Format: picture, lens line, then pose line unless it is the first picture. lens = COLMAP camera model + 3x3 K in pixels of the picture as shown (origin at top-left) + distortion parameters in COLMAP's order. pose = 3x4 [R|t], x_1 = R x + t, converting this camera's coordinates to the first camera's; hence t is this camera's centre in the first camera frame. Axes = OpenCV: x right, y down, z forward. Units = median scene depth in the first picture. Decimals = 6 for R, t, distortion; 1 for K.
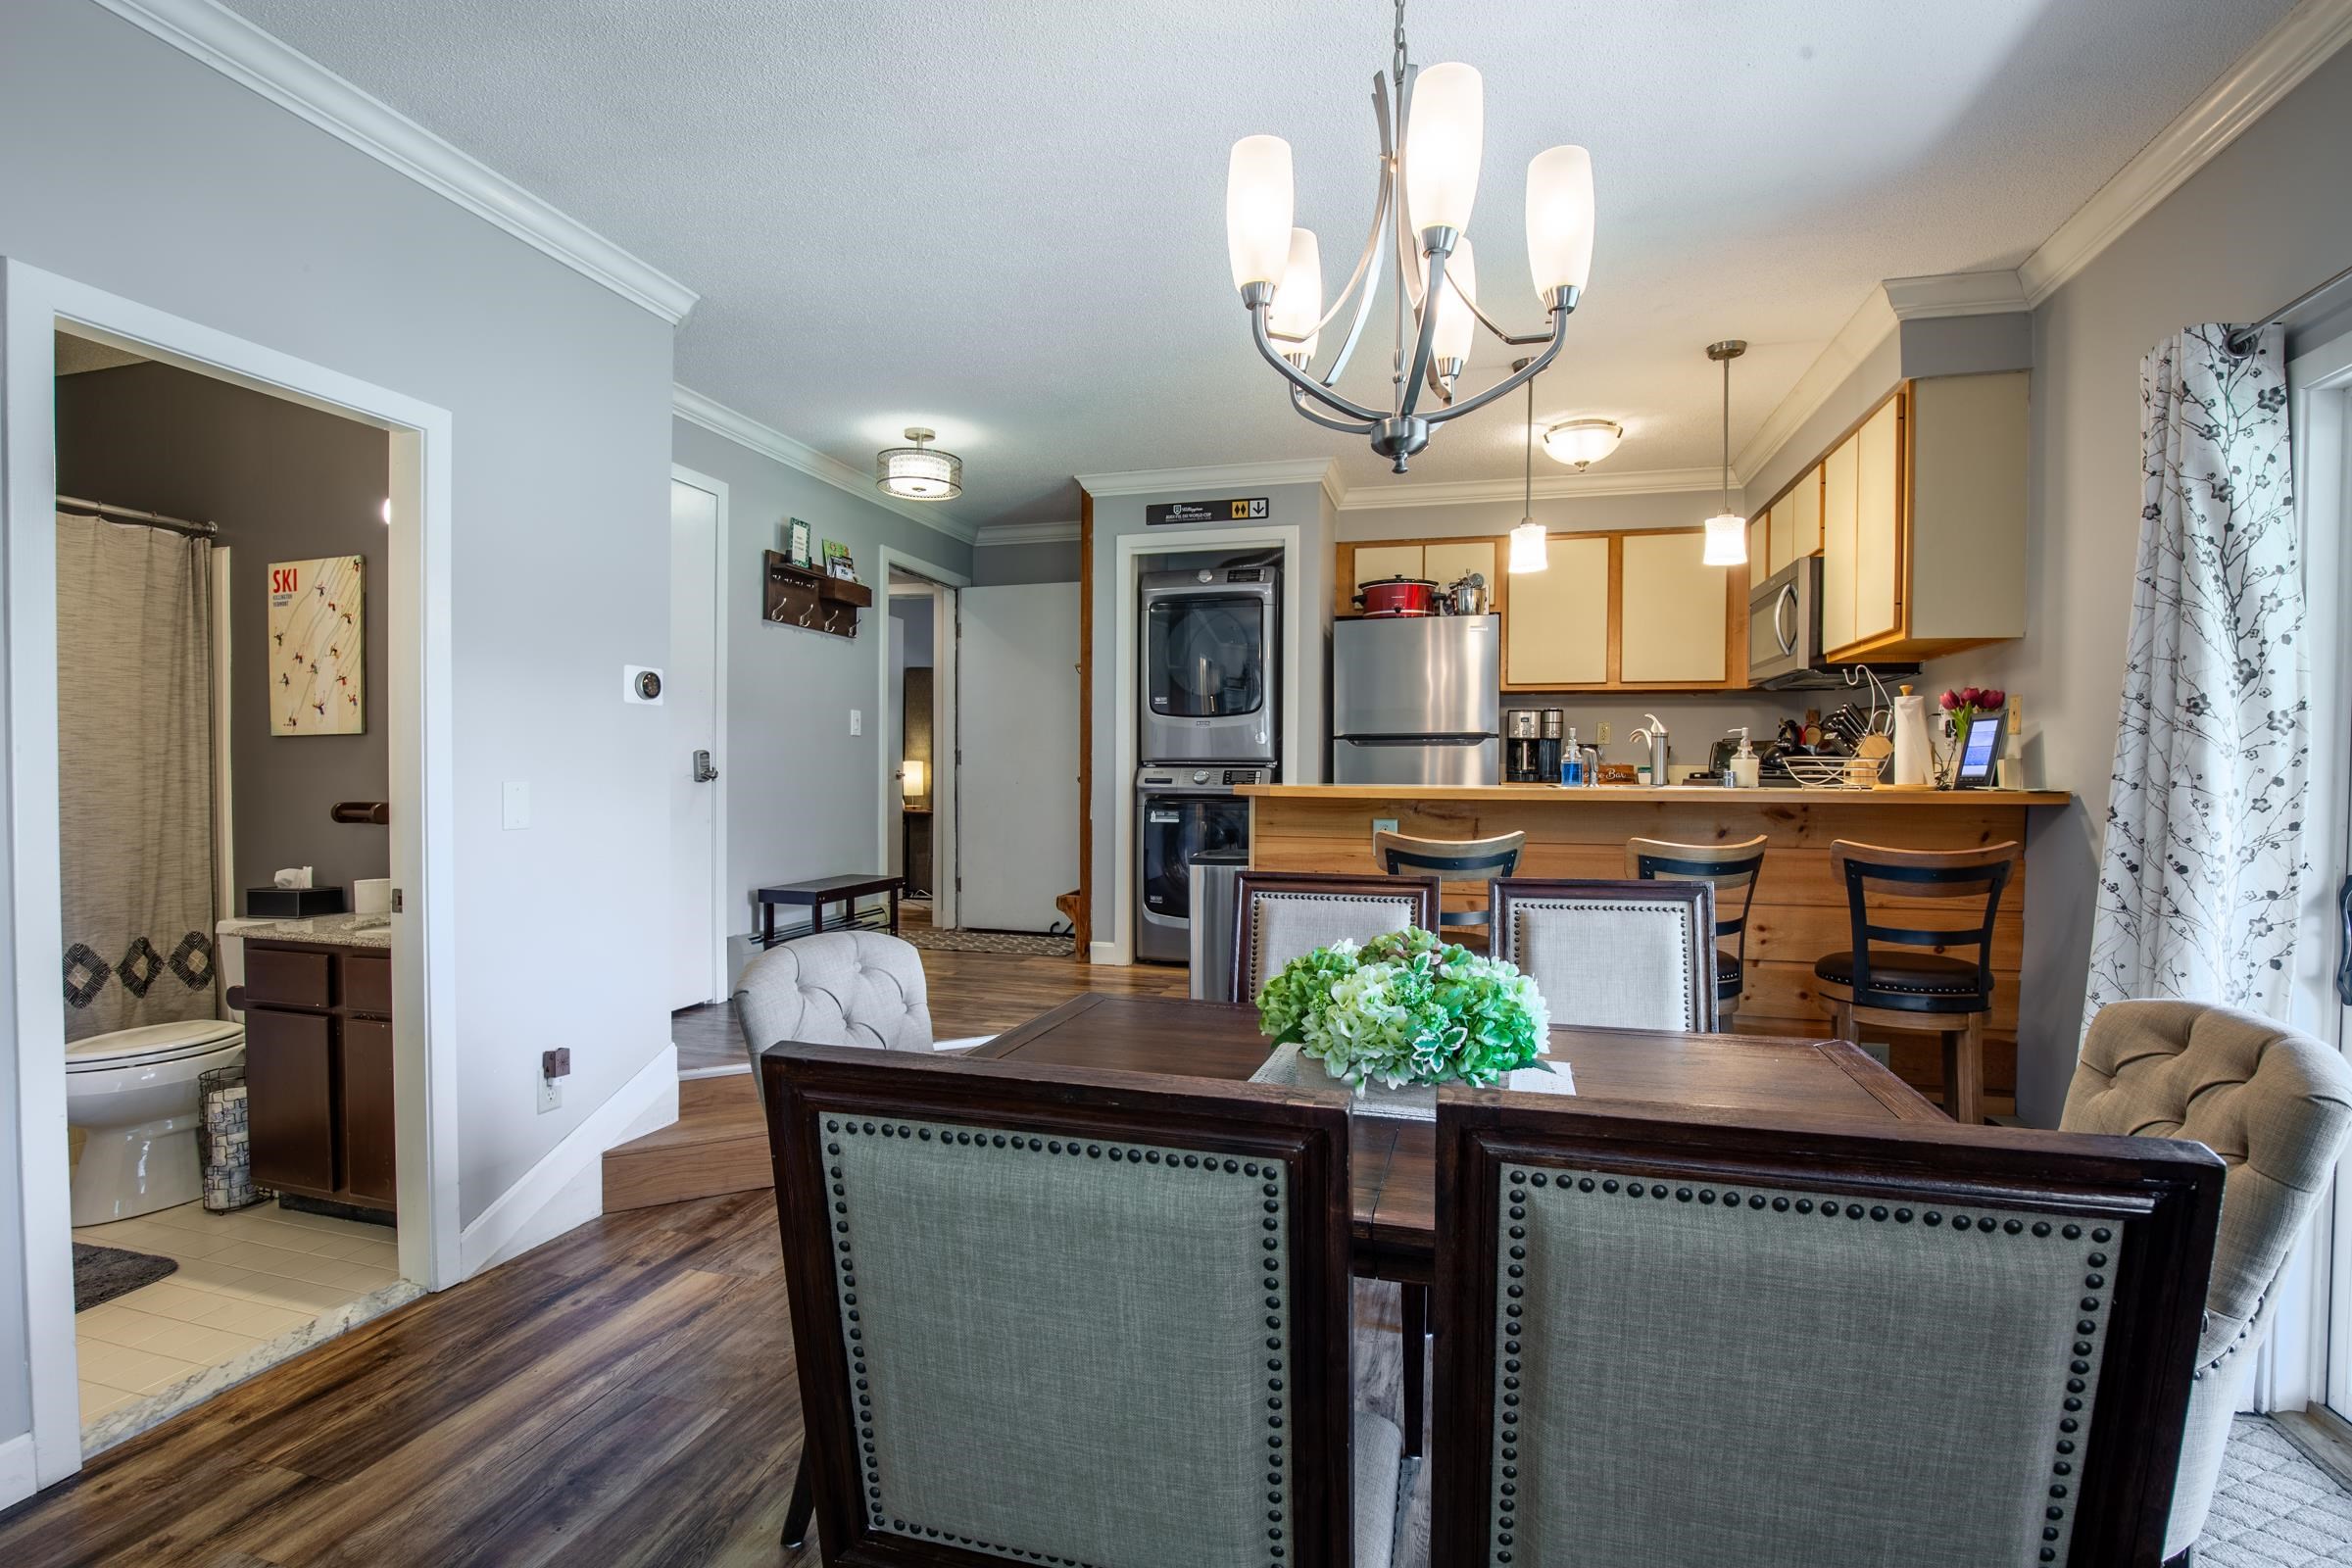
lens RADIAL K [[1091.1, 0, 1195.9], [0, 1091.1, 783.6], [0, 0, 1]] dist [-0.031626, 0.003964]
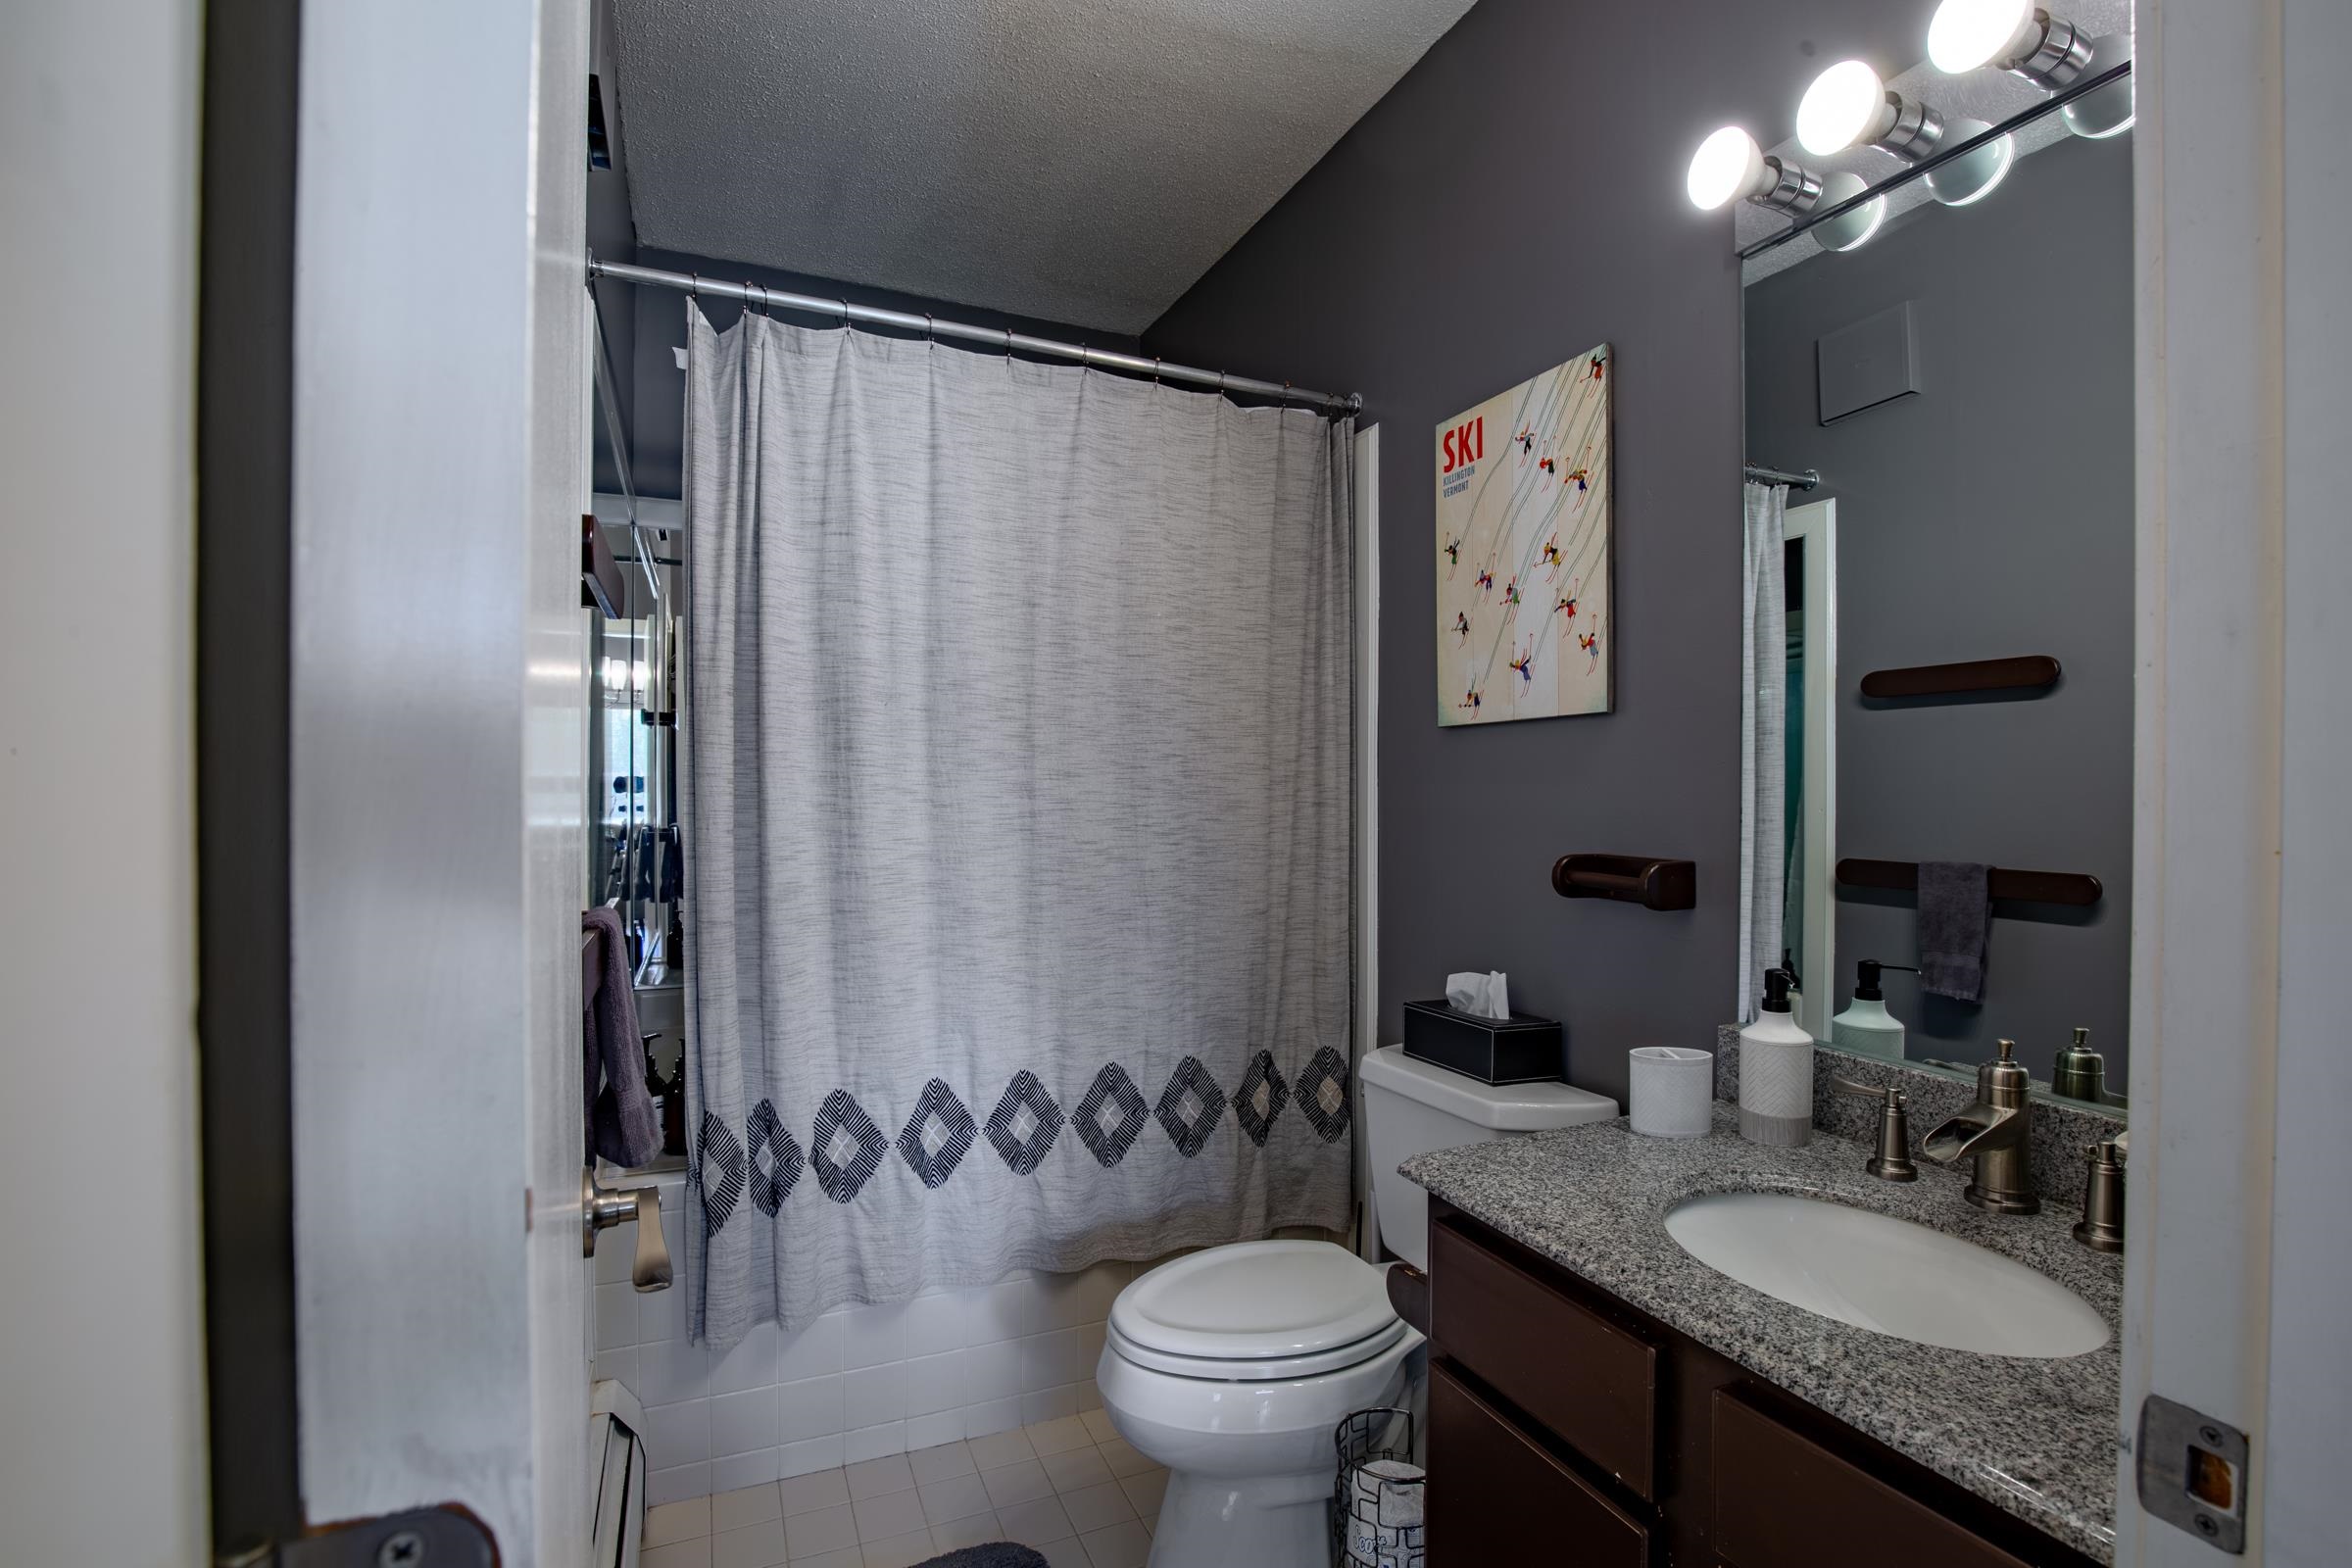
lens RADIAL K [[1091.1, 0, 1174.2], [0, 1091.1, 785.4], [0, 0, 1]] dist [-0.031626, 0.003964]
pose [[0.637834, 0.002107, -0.770171, -0.519608], [-0.014768, 0.999846, -0.009494, -0.006293], [0.770032, 0.017429, 0.637767, 0.533485]]
